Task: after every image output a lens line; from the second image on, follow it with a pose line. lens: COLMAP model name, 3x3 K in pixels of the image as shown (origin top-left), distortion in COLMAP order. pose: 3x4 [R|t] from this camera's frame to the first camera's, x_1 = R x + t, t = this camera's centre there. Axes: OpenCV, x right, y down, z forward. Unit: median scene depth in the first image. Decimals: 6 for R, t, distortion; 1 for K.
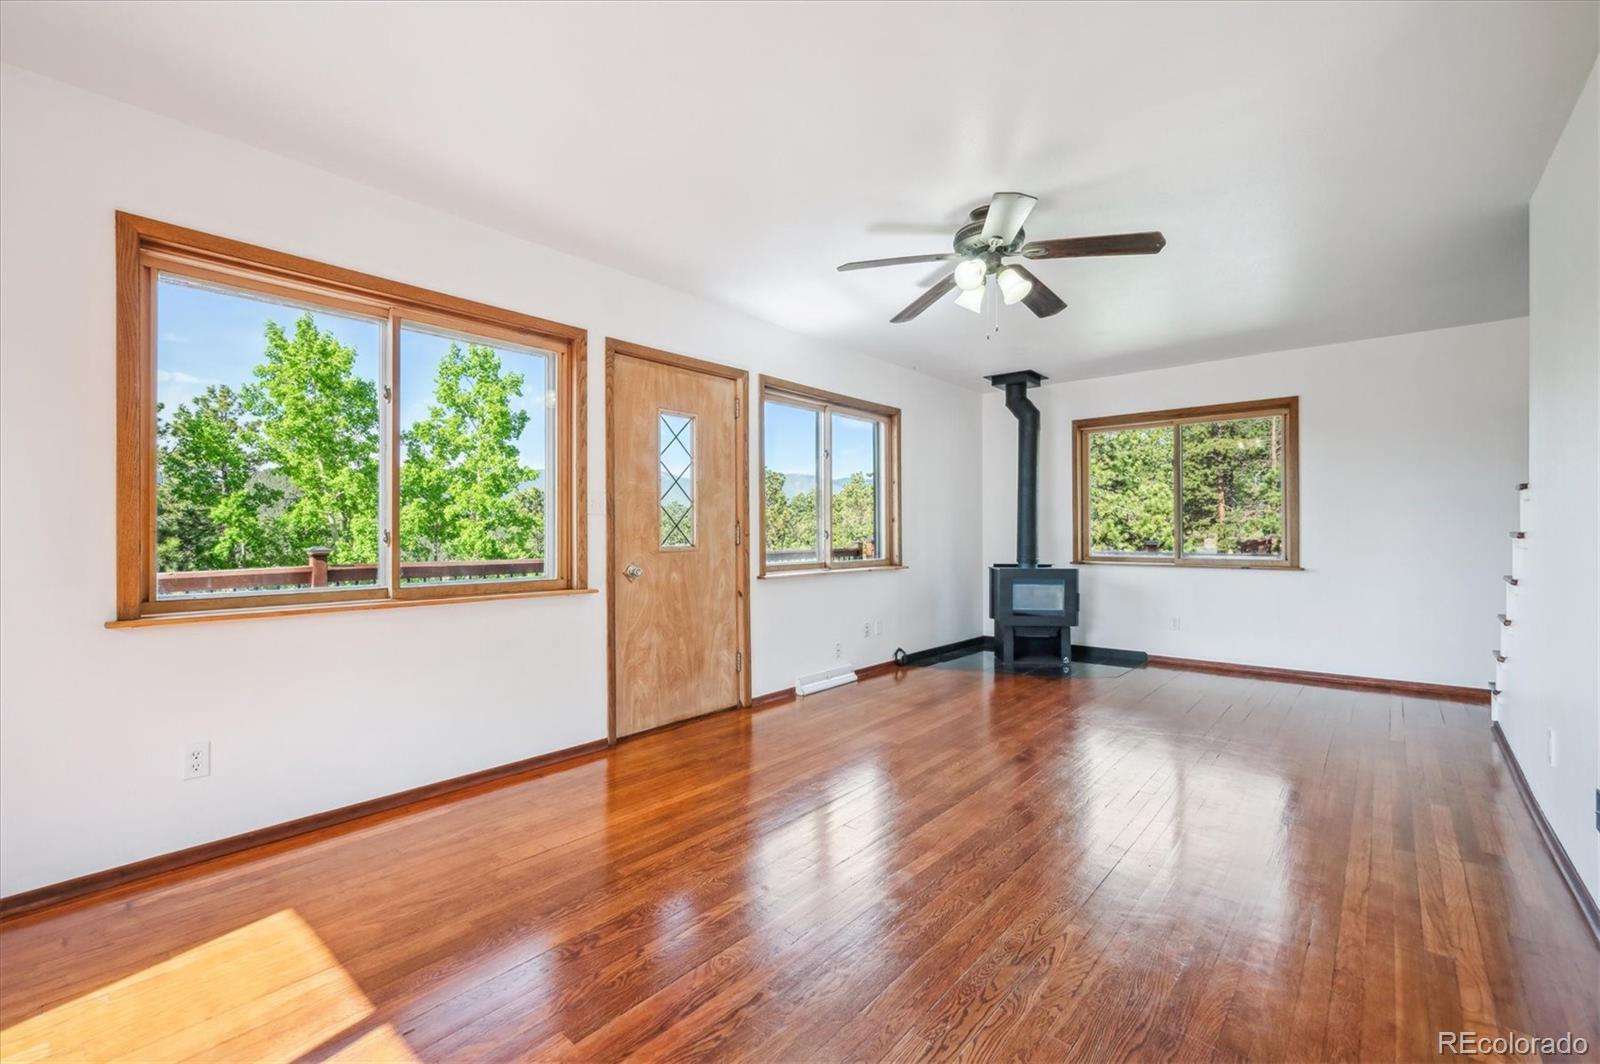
lens RADIAL K [[693.7, 0, 791.9], [0, 693.7, 530.7], [0, 0, 1]] dist [-0.002293, -0.000305]
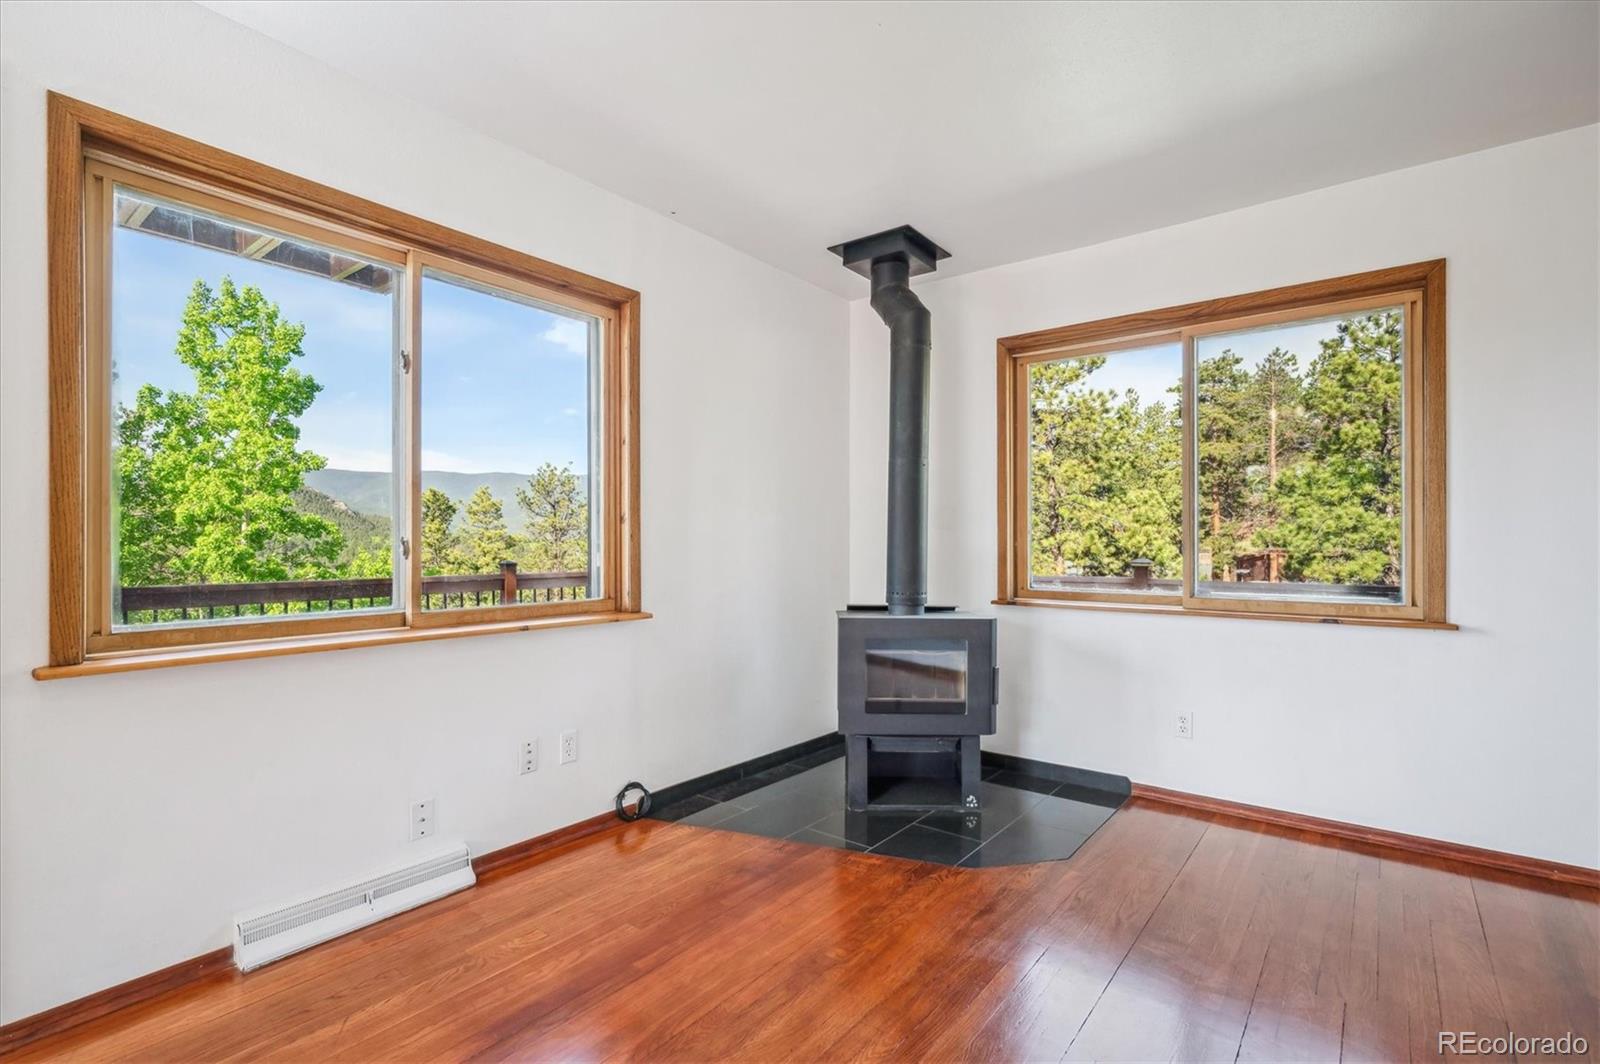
lens RADIAL K [[741.0, 0, 802.3], [0, 741.0, 541.3], [0, 0, 1]] dist [-0.000710, -0.000180]
pose [[0.998753, 0.005077, 0.049664, 0.235015], [-0.005025, 0.999987, -0.001172, 0.000337], [-0.049670, 0.000921, 0.998765, 0.451039]]
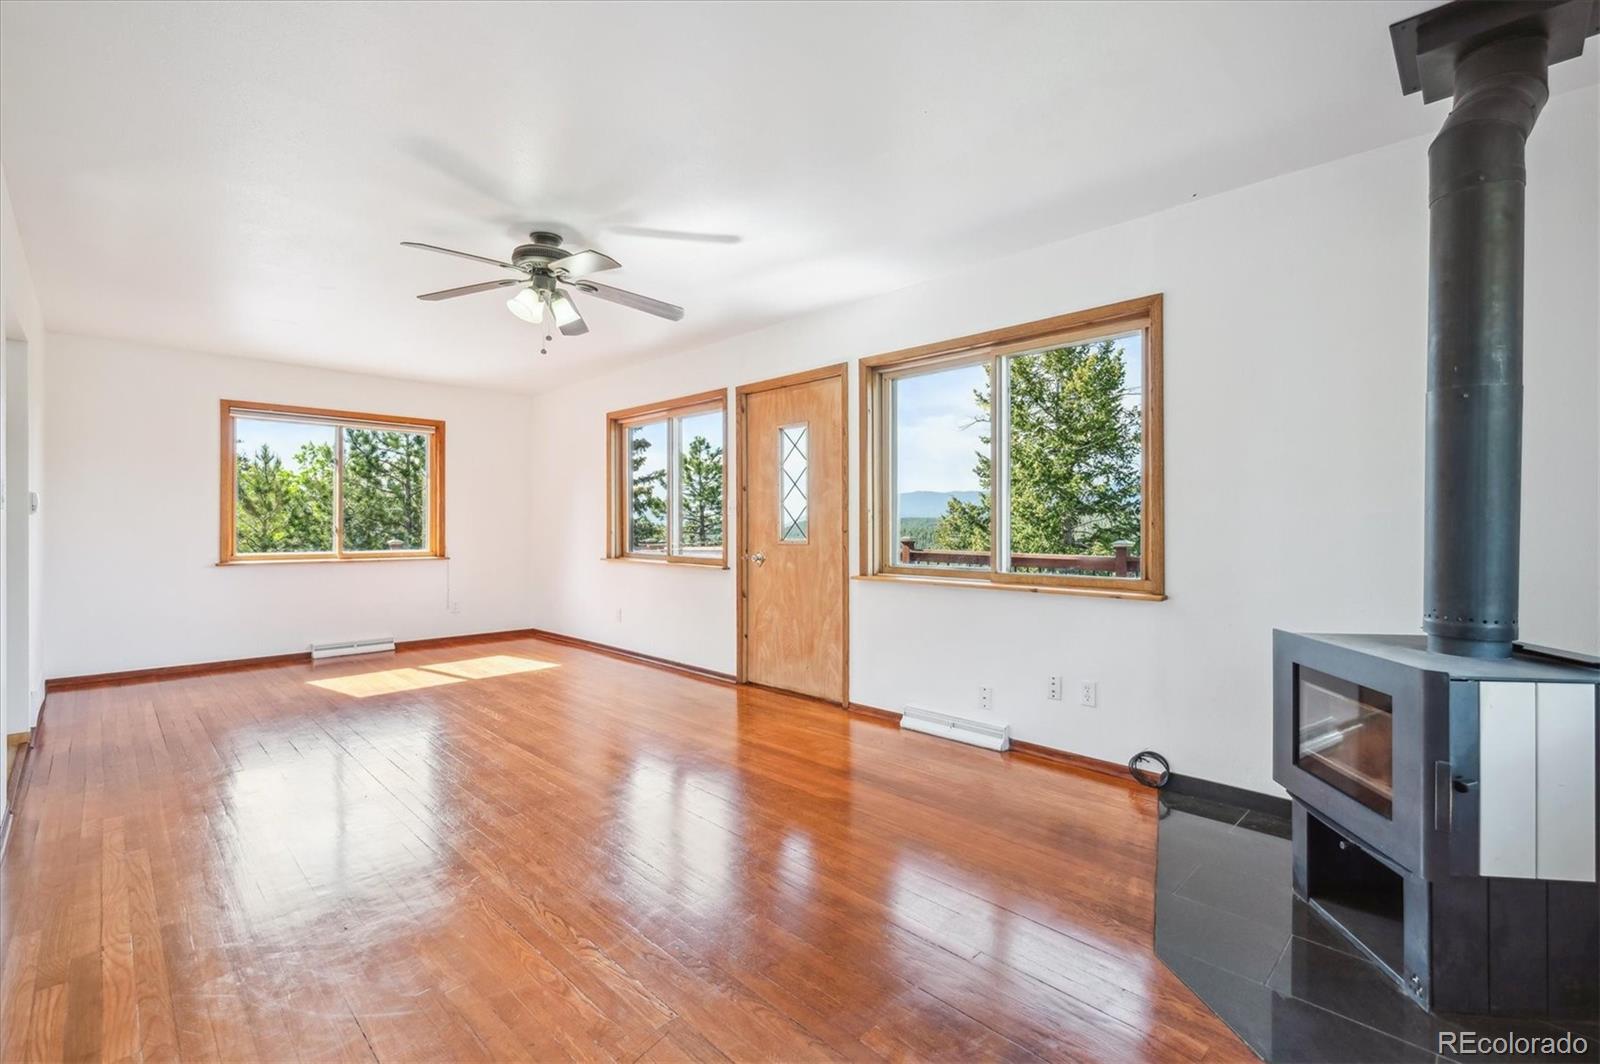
lens RADIAL K [[711.2, 0, 797.2], [0, 711.2, 521.6], [0, 0, 1]] dist [-0.004587, -0.000601]
pose [[-0.082183, -0.003141, -0.996612, 0.677500], [-0.000380, 0.999995, -0.003120, -0.003329], [0.996617, 0.000122, -0.082184, 0.735818]]
